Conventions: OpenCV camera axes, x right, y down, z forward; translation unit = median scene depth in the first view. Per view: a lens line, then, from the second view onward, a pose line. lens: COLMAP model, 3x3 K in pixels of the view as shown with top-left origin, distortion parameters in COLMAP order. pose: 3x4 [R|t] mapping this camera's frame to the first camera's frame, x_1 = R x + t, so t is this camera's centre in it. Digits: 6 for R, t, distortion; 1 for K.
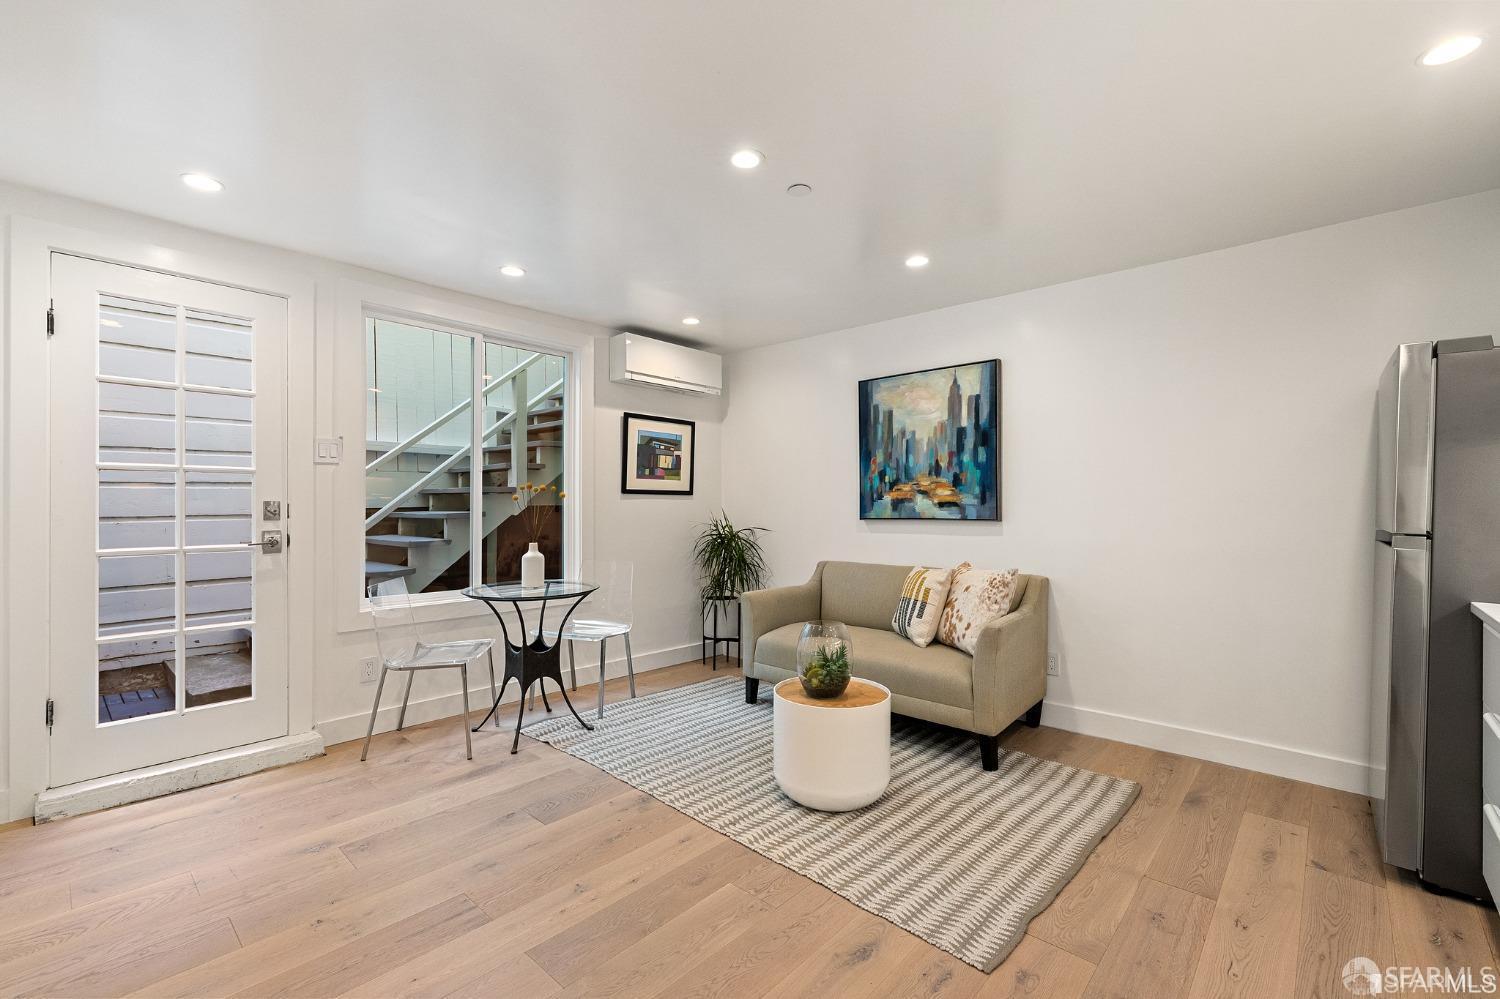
lens RADIAL K [[645.1, 0, 750.9], [0, 645.1, 504.8], [0, 0, 1]] dist [0.000986, 0.000000]
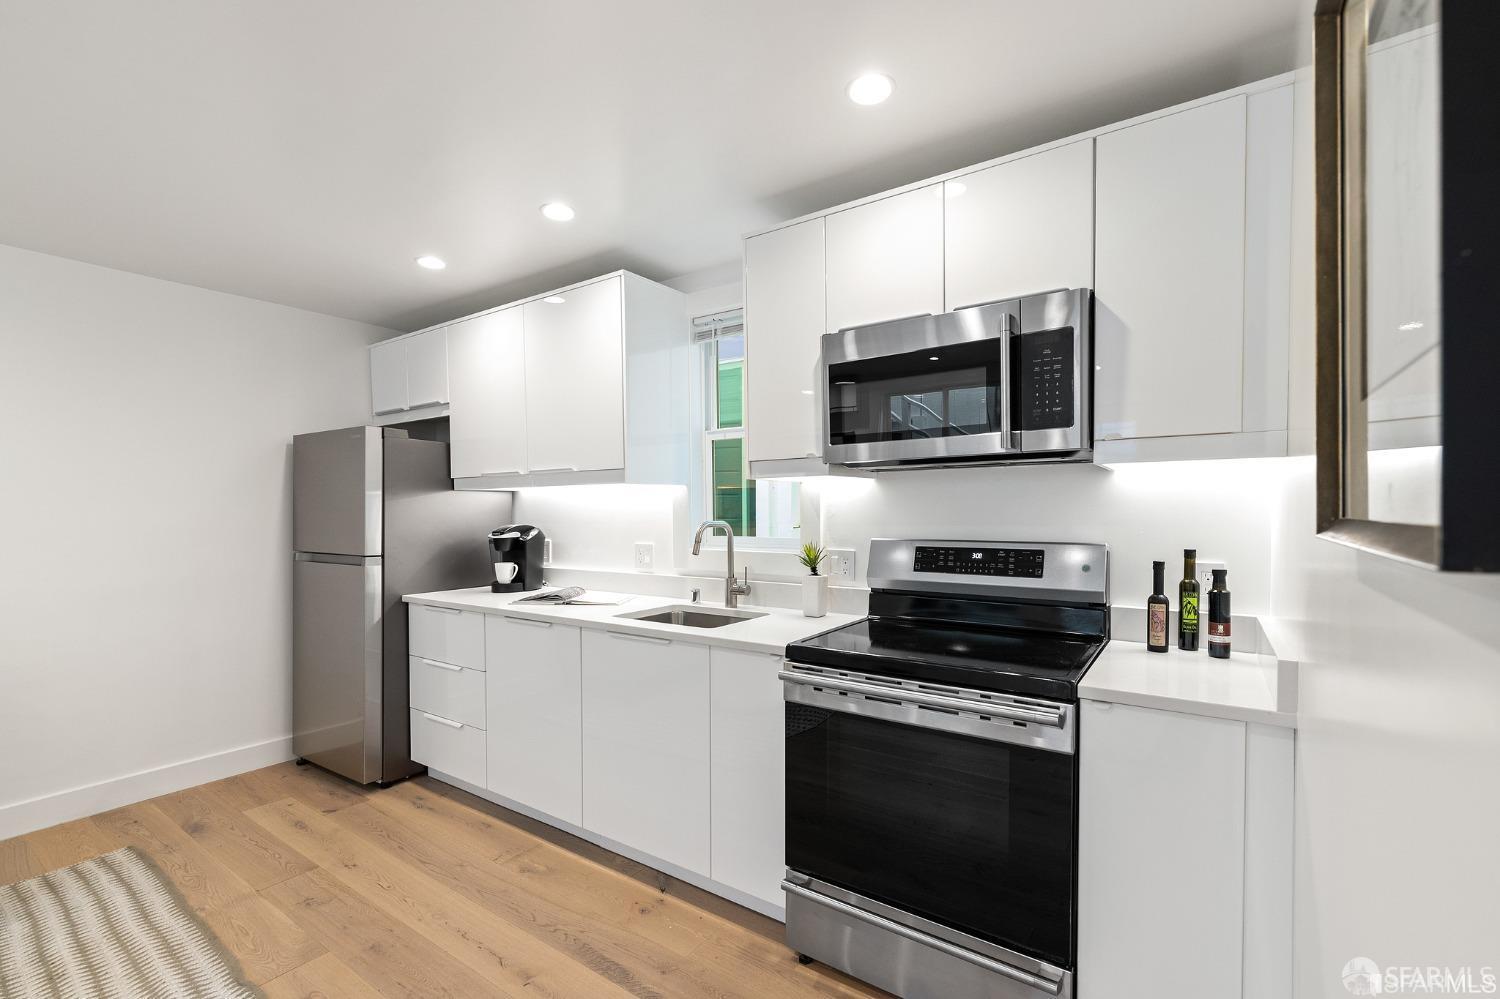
lens RADIAL K [[652.9, 0, 754.9], [0, 652.9, 525.9], [0, 0, 1]] dist [0.000385, 0.000138]
pose [[-0.132831, -0.023633, 0.990857, -0.305868], [0.004737, 0.999689, 0.024478, -0.029360], [-0.991127, 0.007945, -0.132678, 0.175416]]
